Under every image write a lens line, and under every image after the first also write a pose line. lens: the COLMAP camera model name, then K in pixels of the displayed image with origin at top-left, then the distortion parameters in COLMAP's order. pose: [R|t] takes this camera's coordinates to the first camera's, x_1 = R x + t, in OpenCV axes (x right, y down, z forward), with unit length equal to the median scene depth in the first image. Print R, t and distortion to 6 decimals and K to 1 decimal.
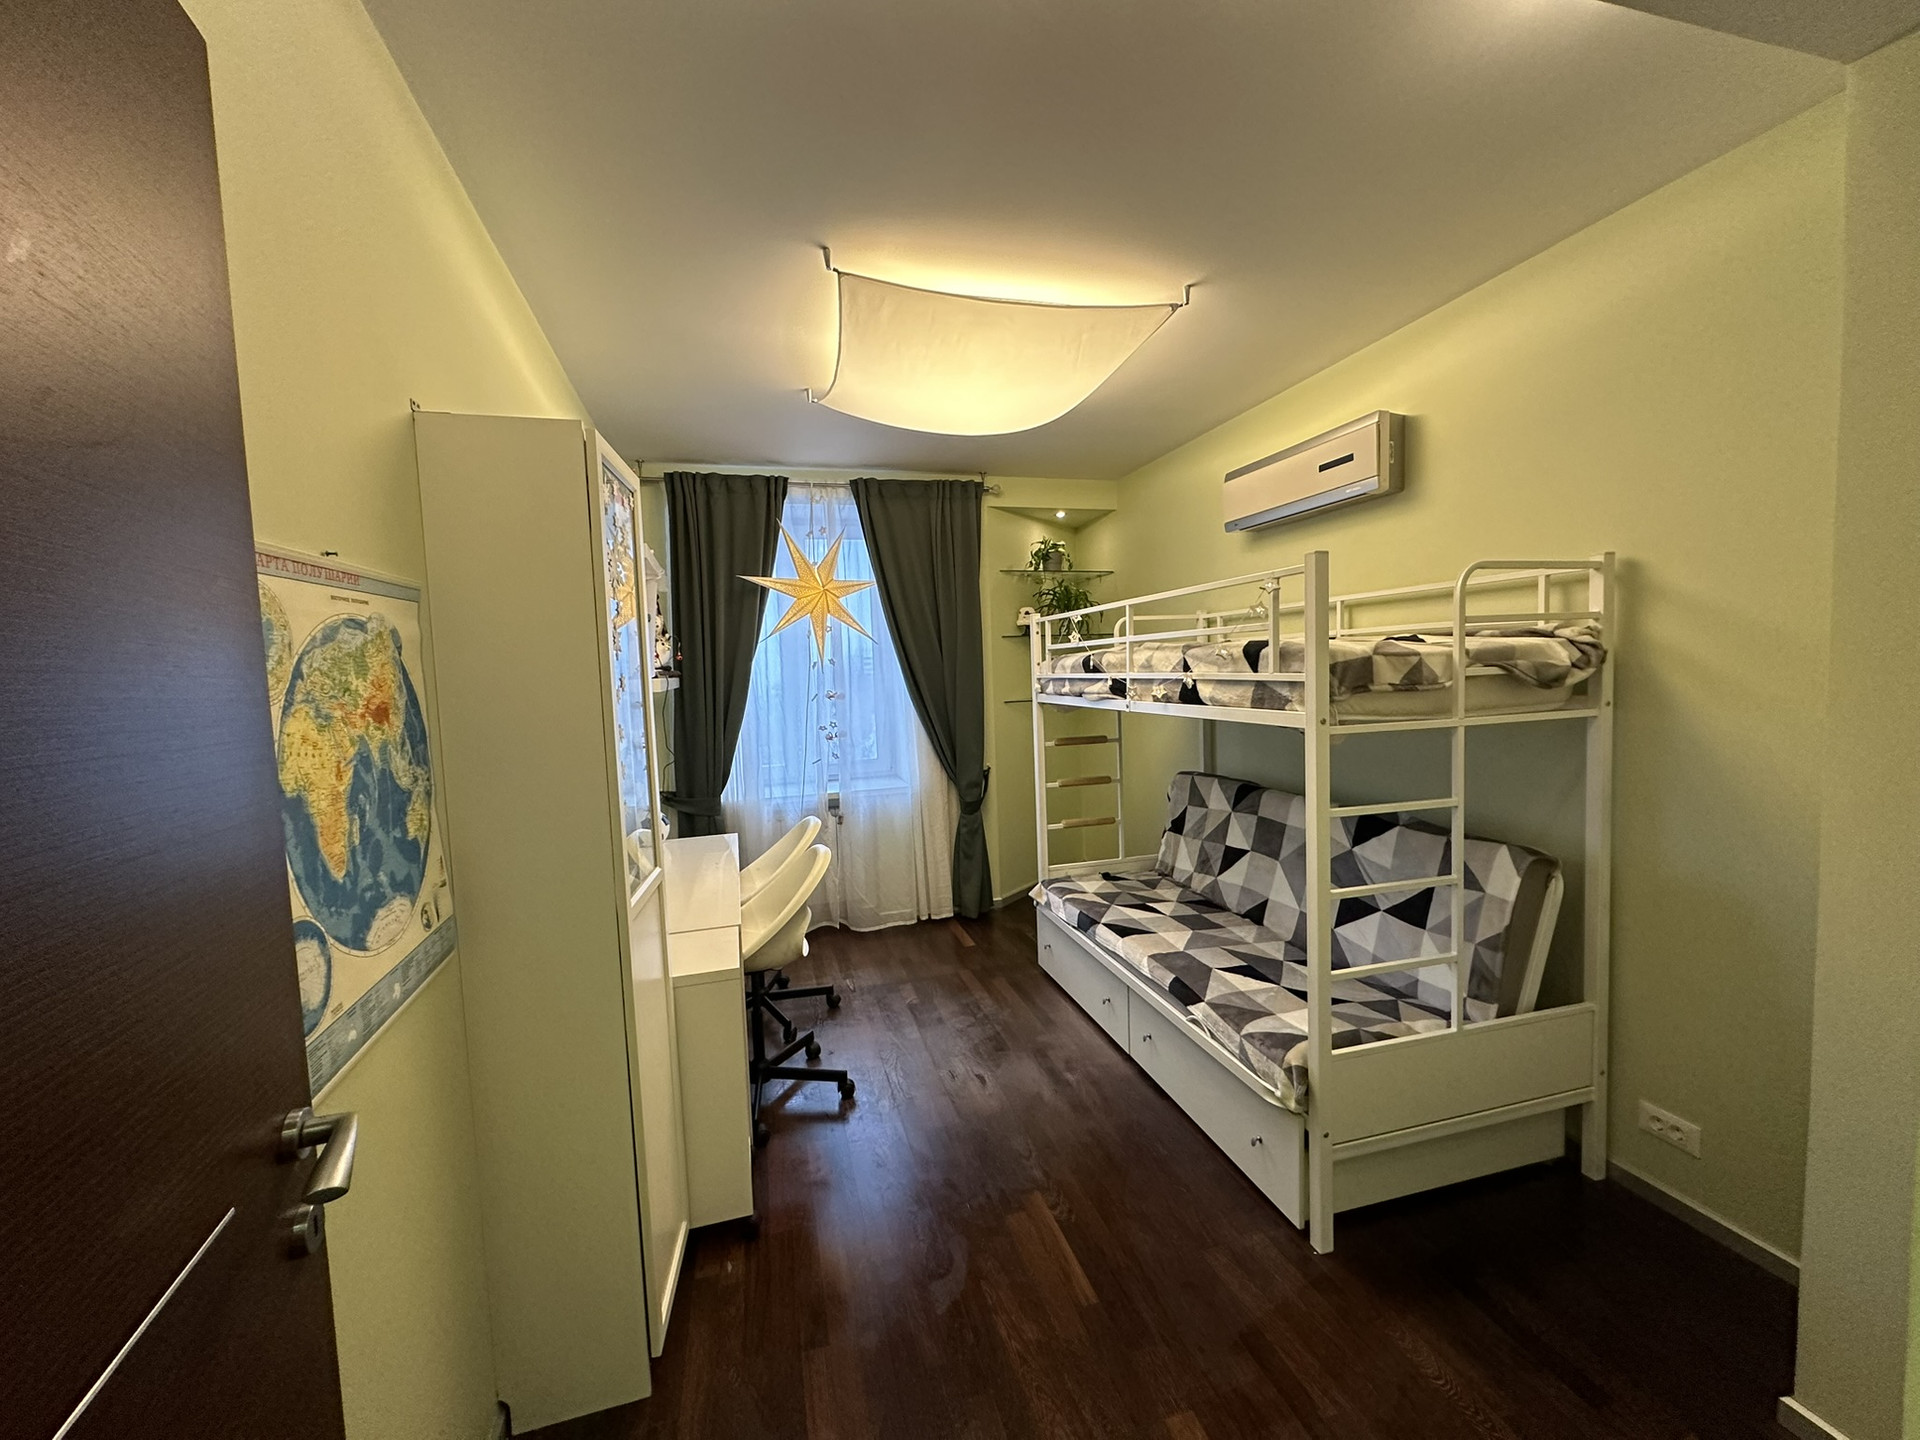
lens RADIAL K [[767.7, 0, 959.4], [0, 767.7, 718.2], [0, 0, 1]] dist [0.000263, 0.000307]
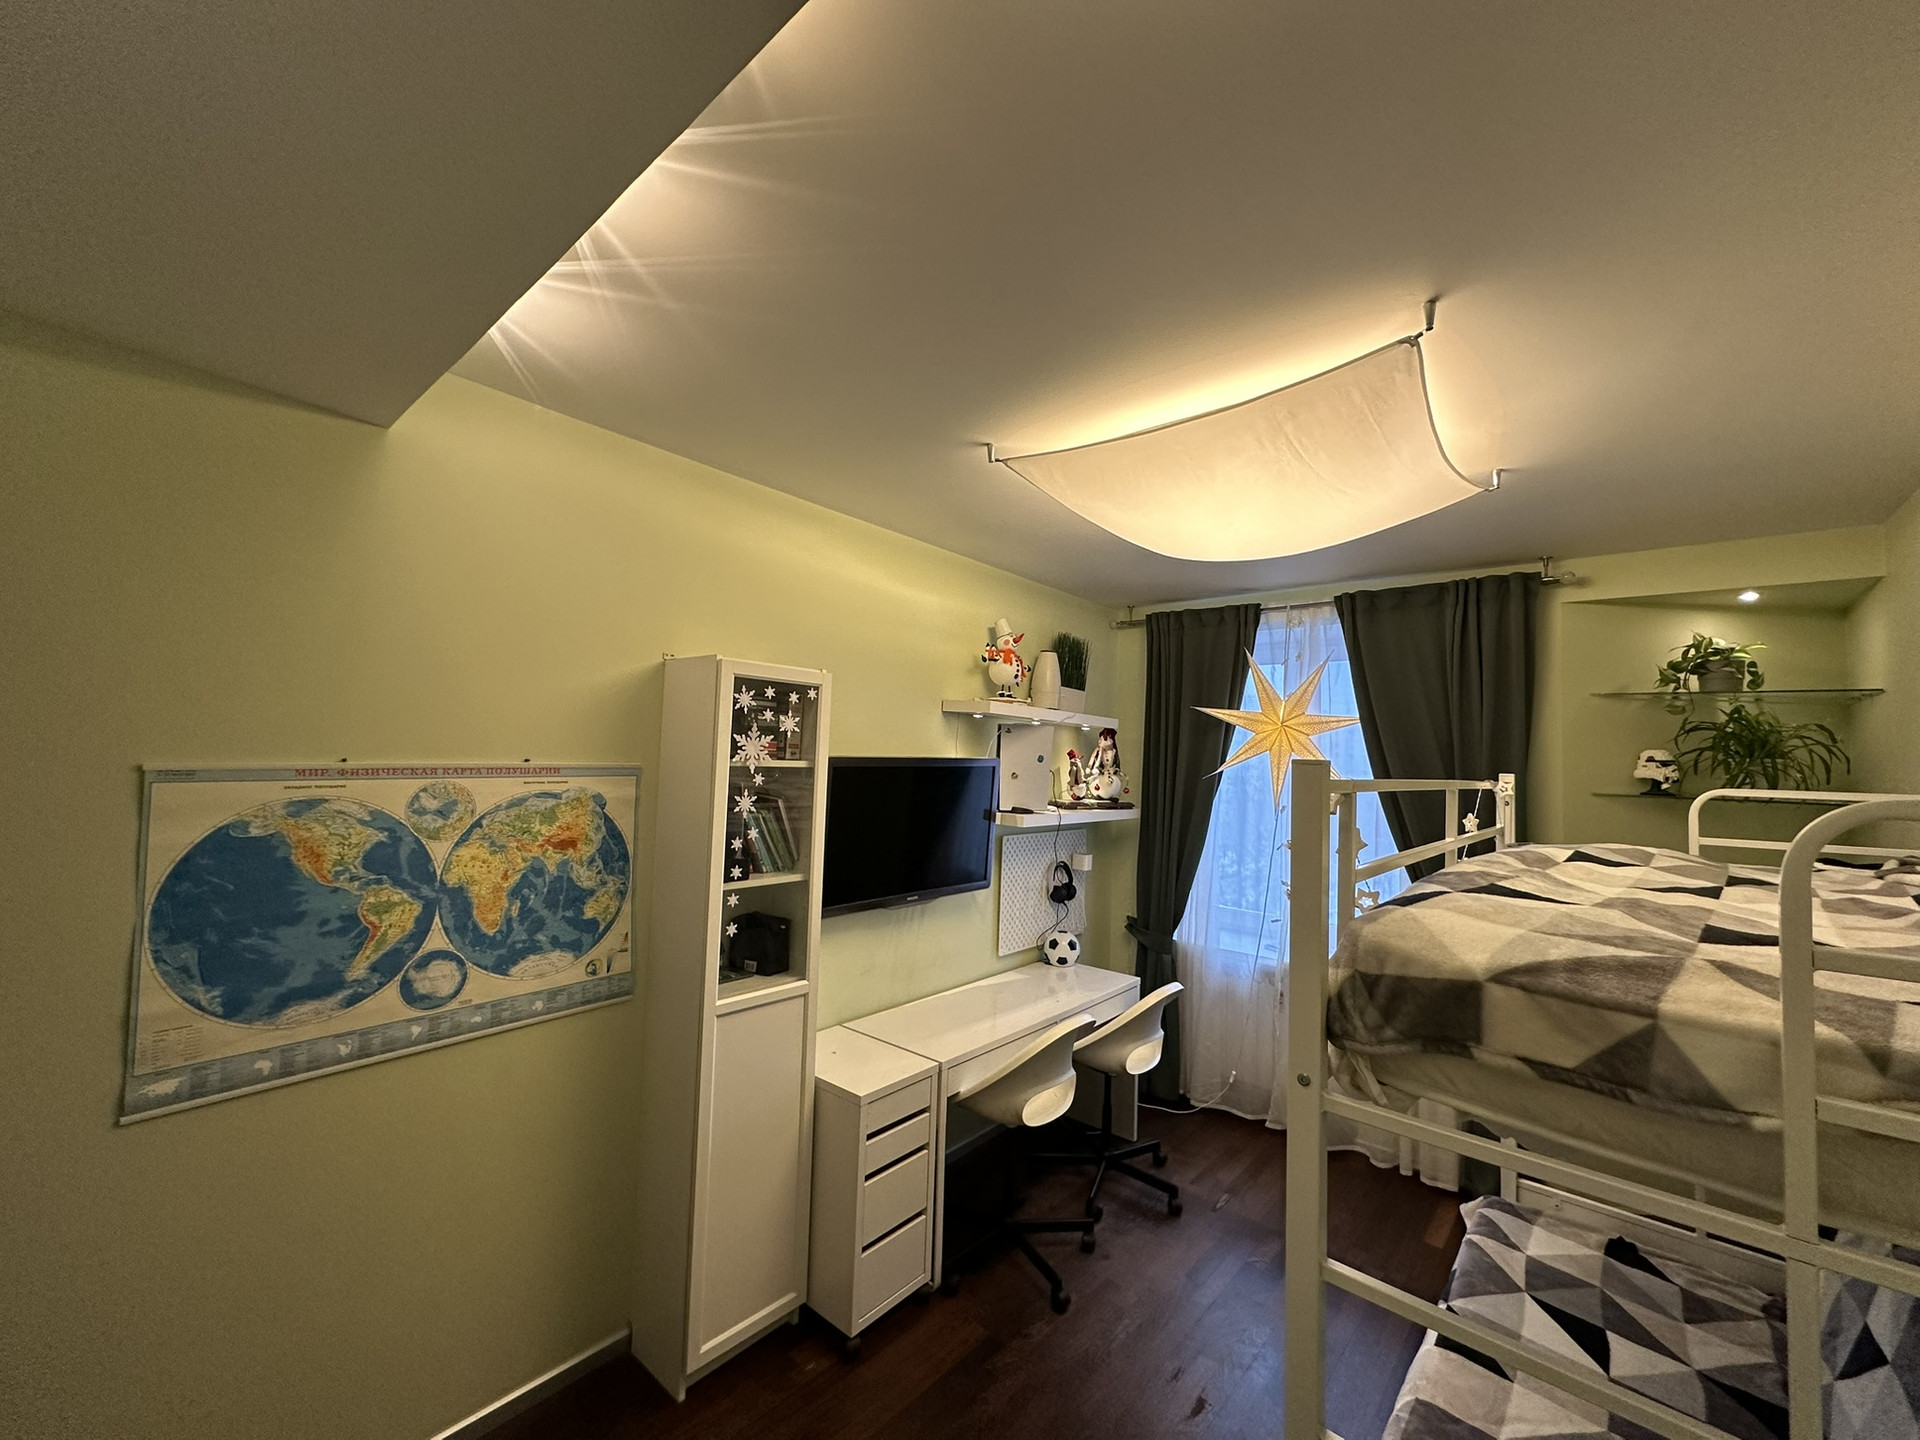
lens RADIAL K [[767.7, 0, 959.4], [0, 767.7, 718.2], [0, 0, 1]] dist [0.000263, 0.000307]
pose [[0.545304, 0.010797, -0.838169, 0.435456], [-0.109764, 0.992227, -0.058630, -0.103036], [0.831021, 0.123972, 0.542250, 0.268929]]
